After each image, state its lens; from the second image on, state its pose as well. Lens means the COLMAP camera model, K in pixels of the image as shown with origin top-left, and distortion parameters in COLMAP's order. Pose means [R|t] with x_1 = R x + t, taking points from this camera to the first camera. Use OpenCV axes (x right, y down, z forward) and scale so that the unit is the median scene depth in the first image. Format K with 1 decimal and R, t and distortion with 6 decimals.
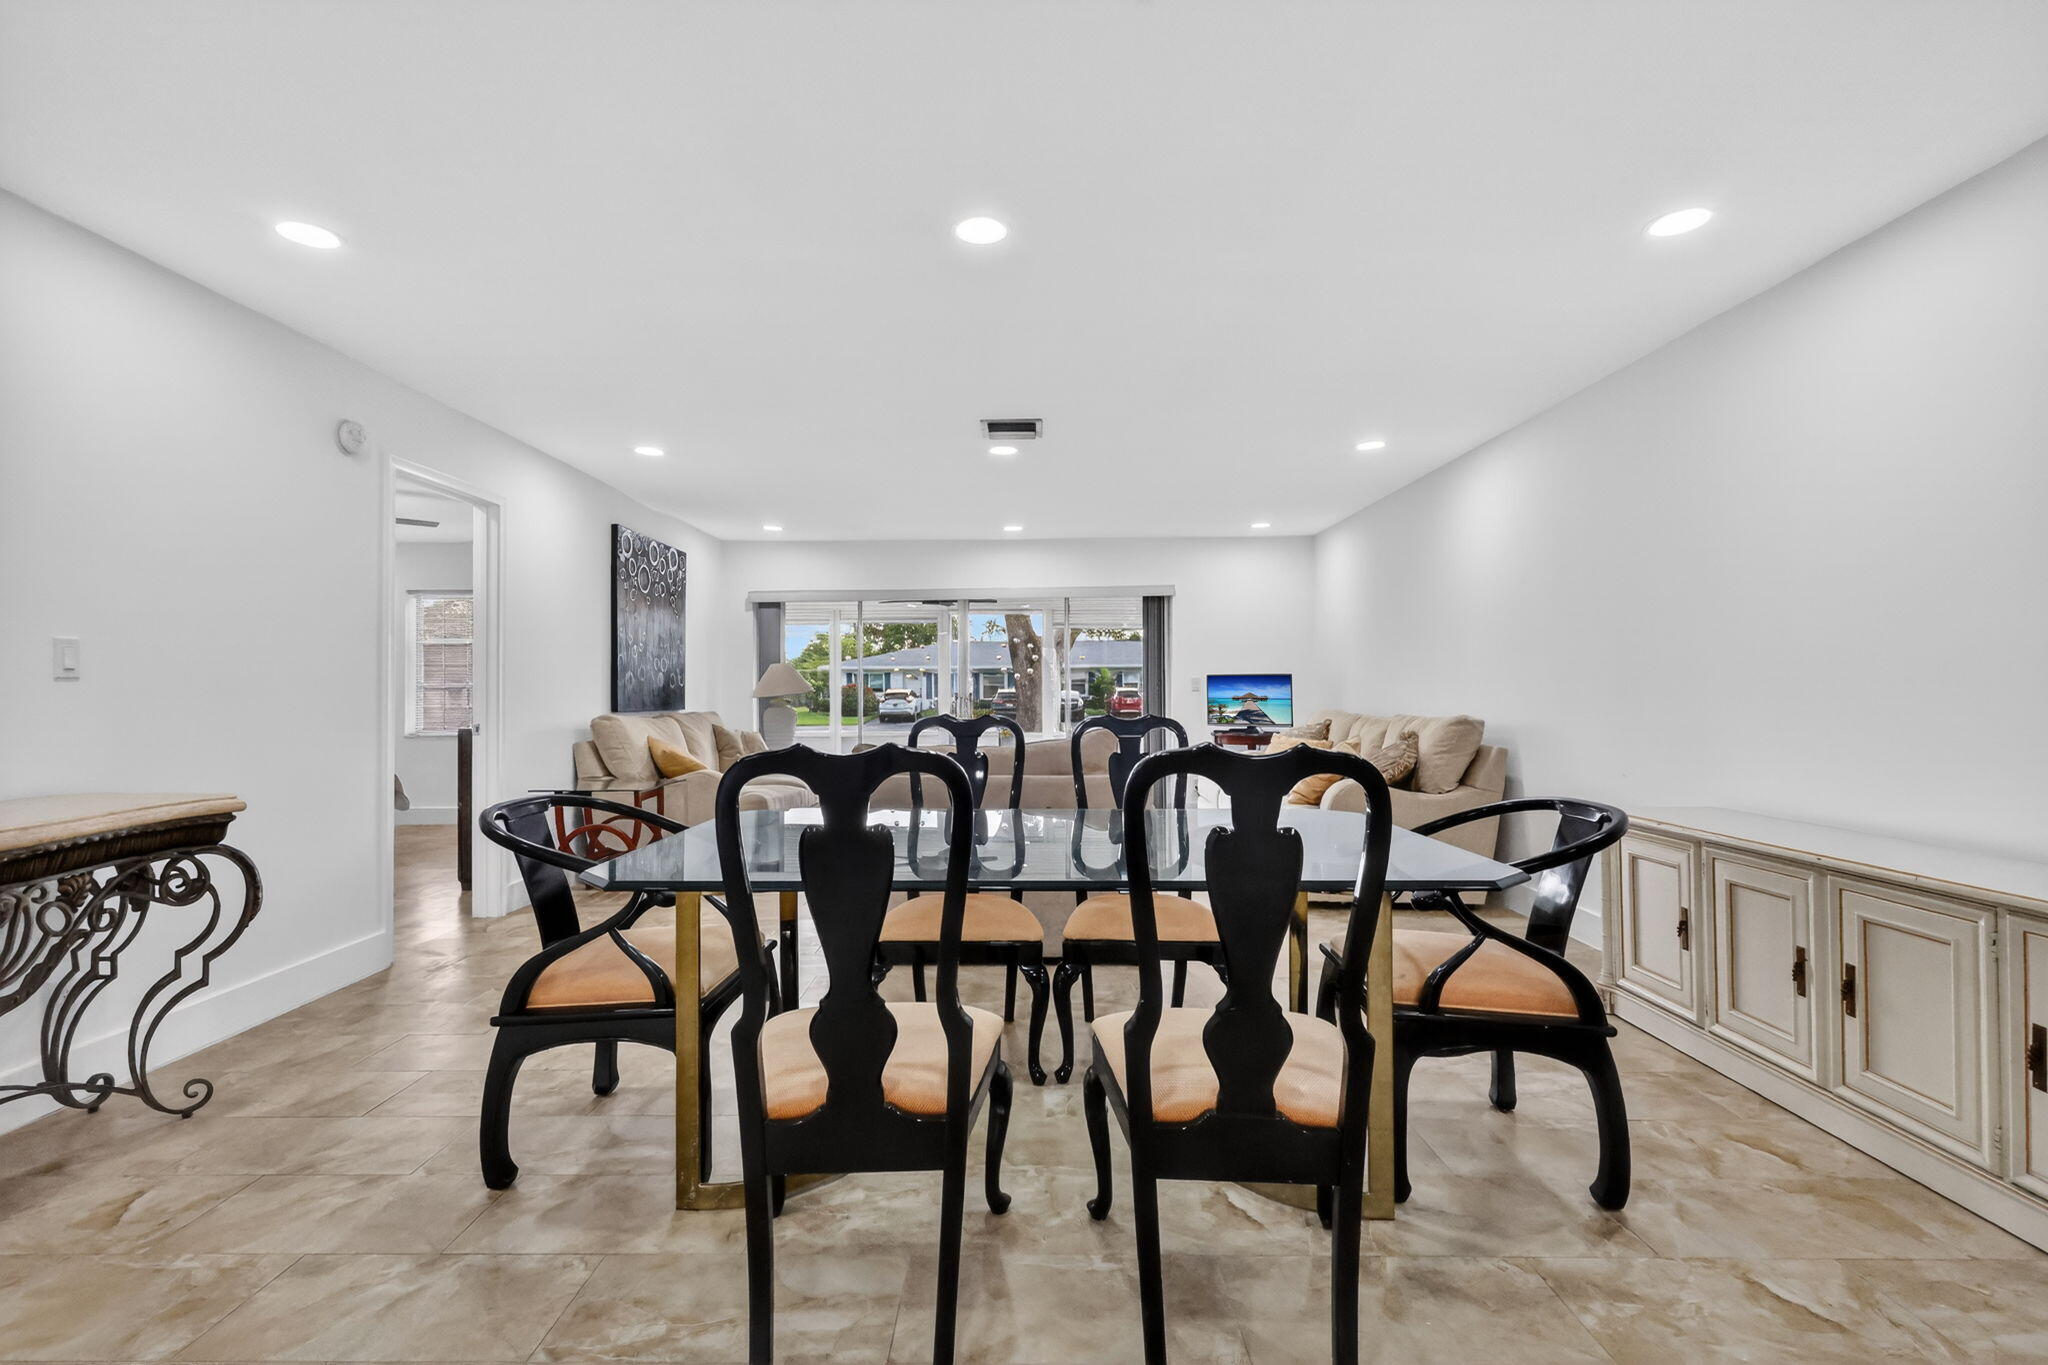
lens RADIAL K [[948.0, 0, 1021.0], [0, 948.0, 682.8], [0, 0, 1]] dist [-0.000272, 0.000402]
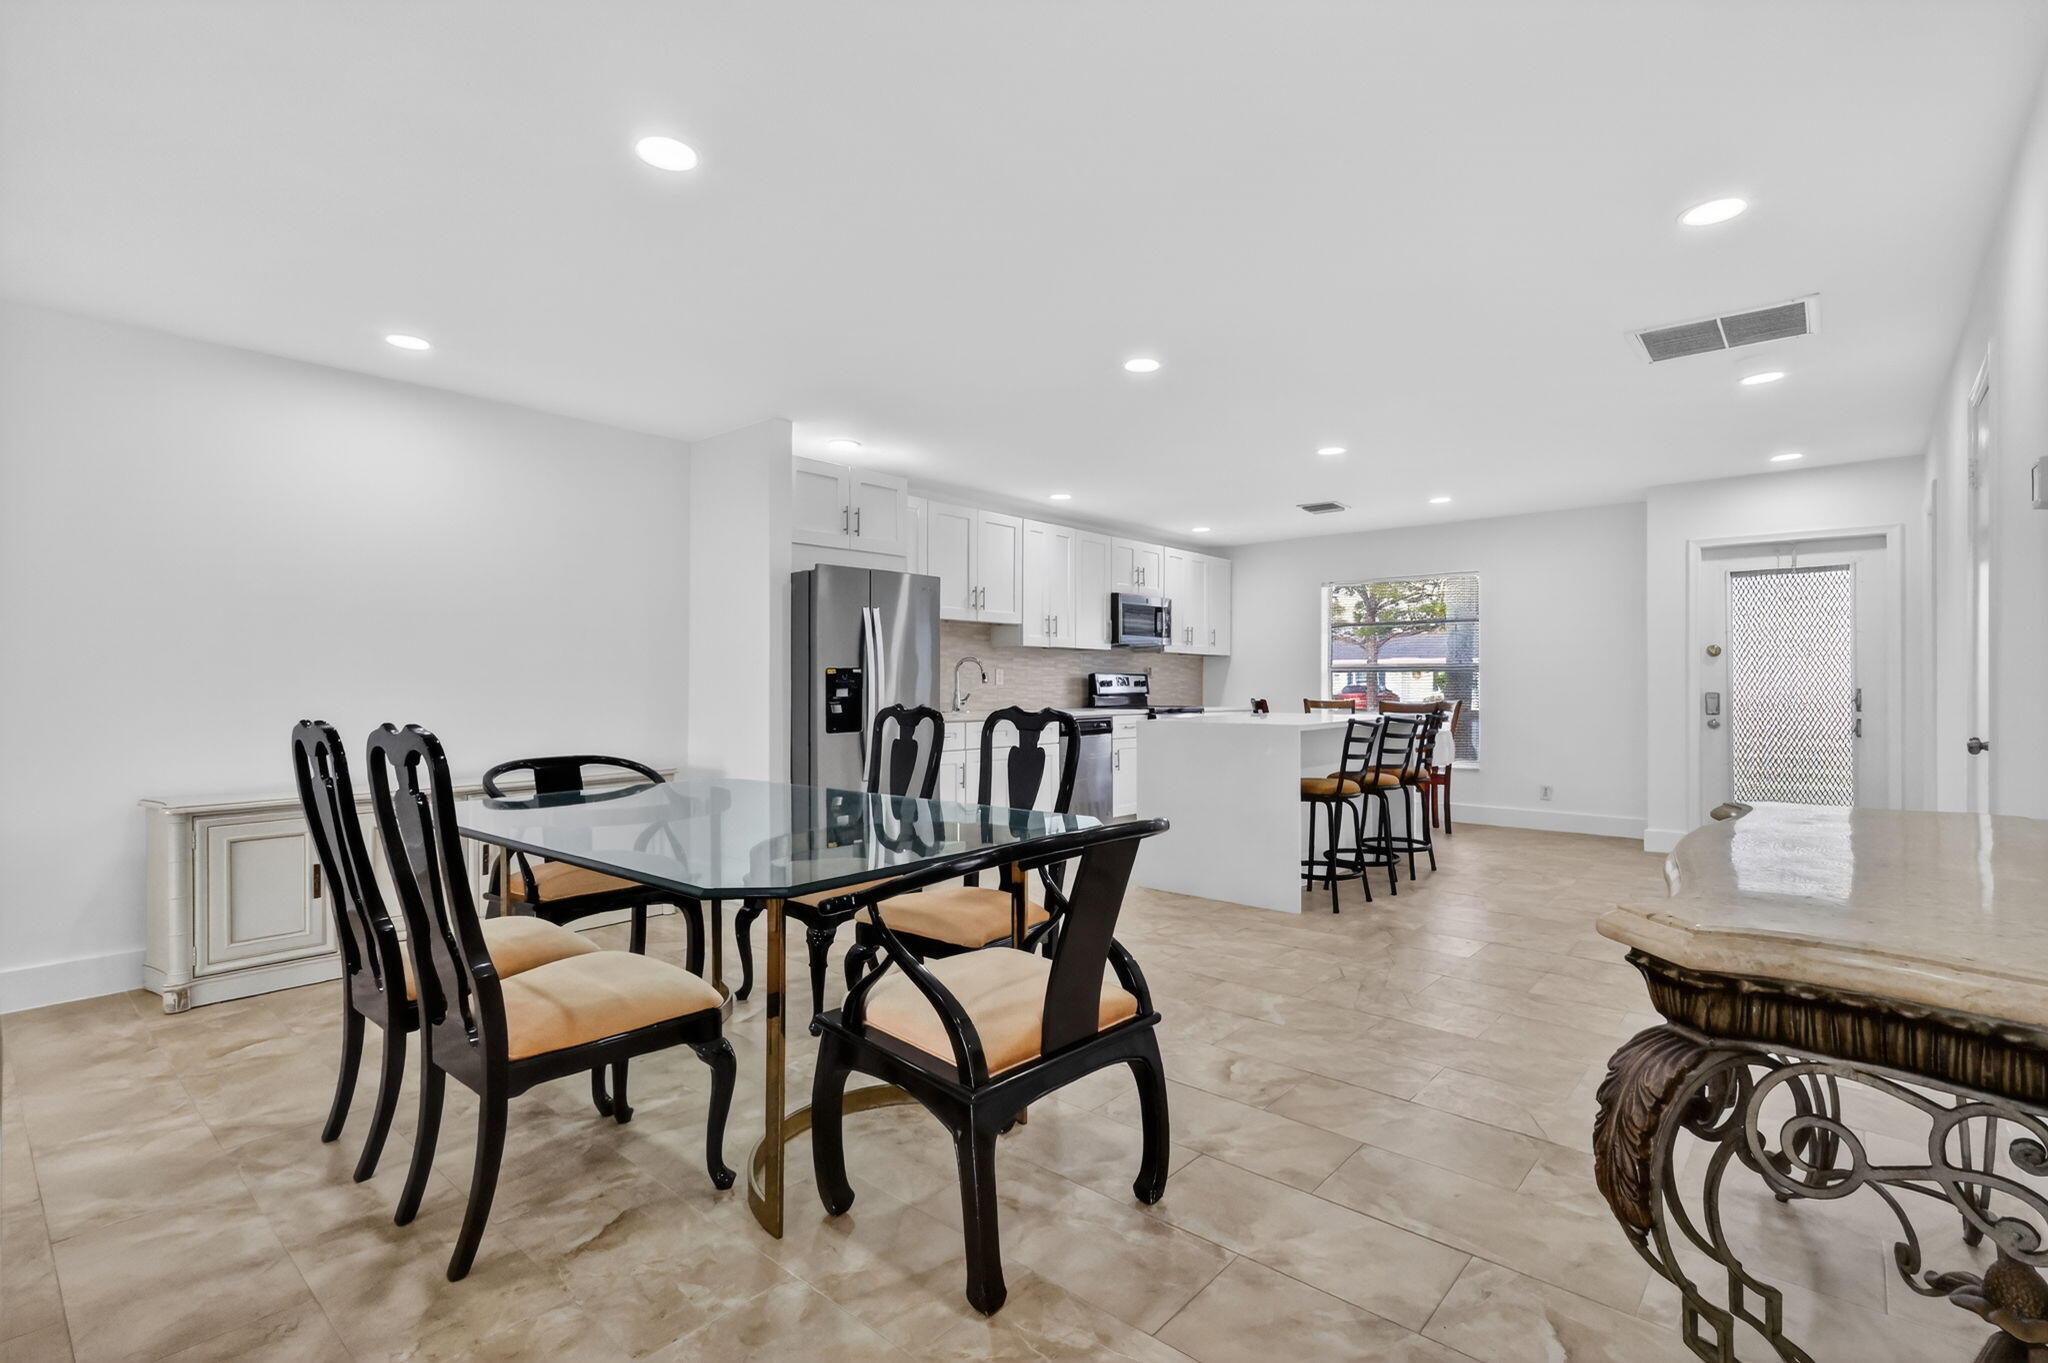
lens RADIAL K [[944.8, 0, 1036.0], [0, 944.8, 679.8], [0, 0, 1]] dist [0.000346, -0.000411]
pose [[-0.765543, 0.009602, 0.643313, -0.373184], [0.001032, 0.999906, -0.013697, 0.008167], [-0.643383, -0.009822, -0.765481, 0.625867]]
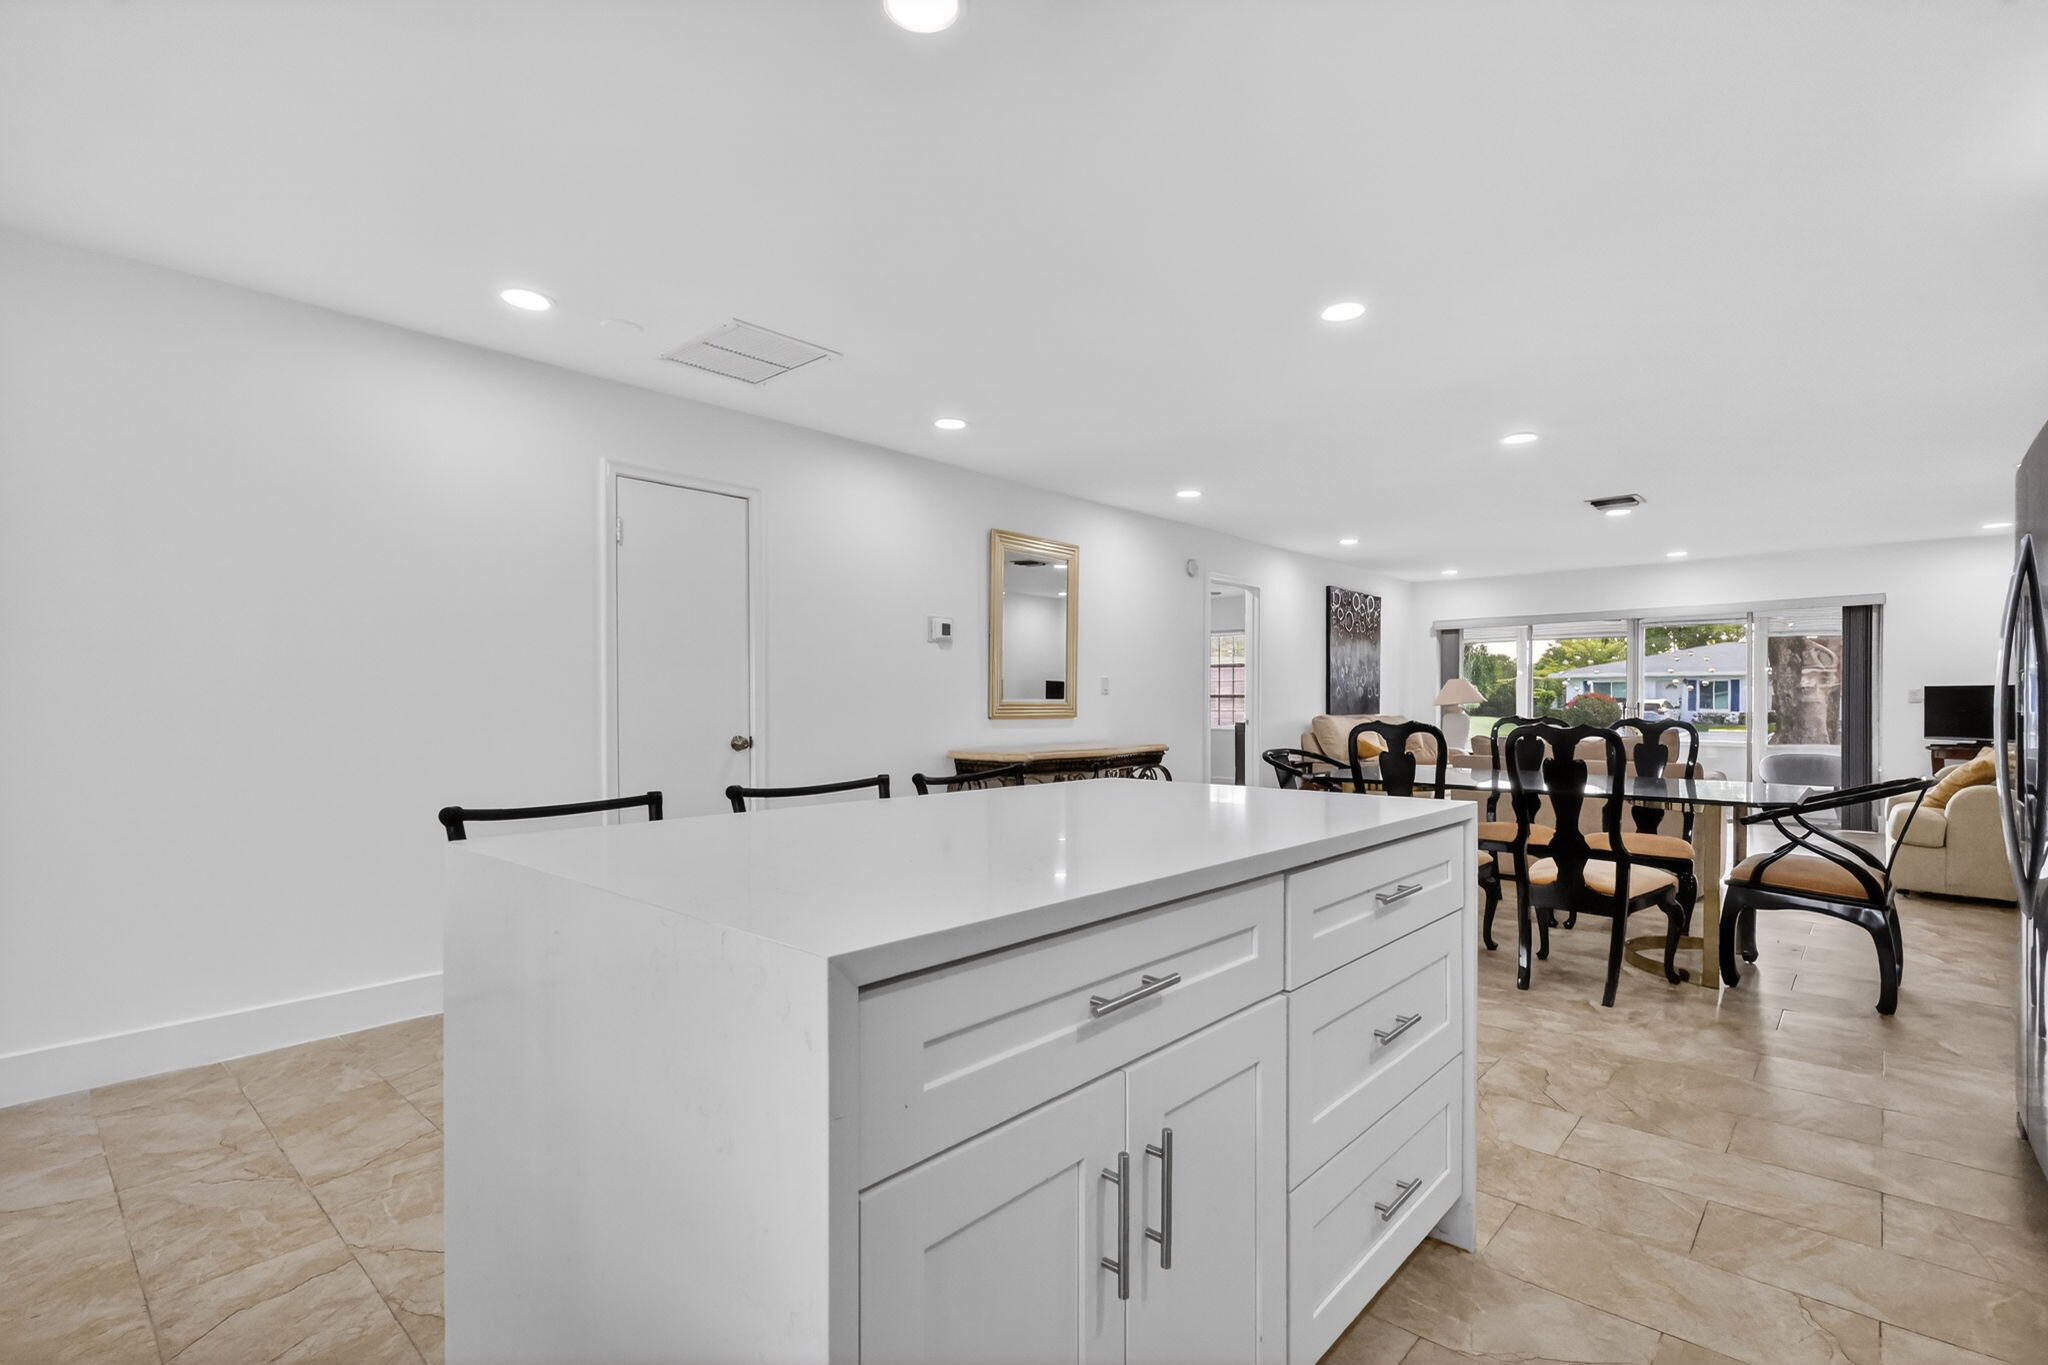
lens RADIAL K [[956.6, 0, 1025.7], [0, 956.6, 694.0], [0, 0, 1]] dist [-0.000827, 0.000265]
pose [[0.749238, 0.001124, -0.662300, 0.198104], [0.000543, 0.999997, 0.002311, -0.004124], [0.662301, -0.002092, 0.749235, -0.413249]]
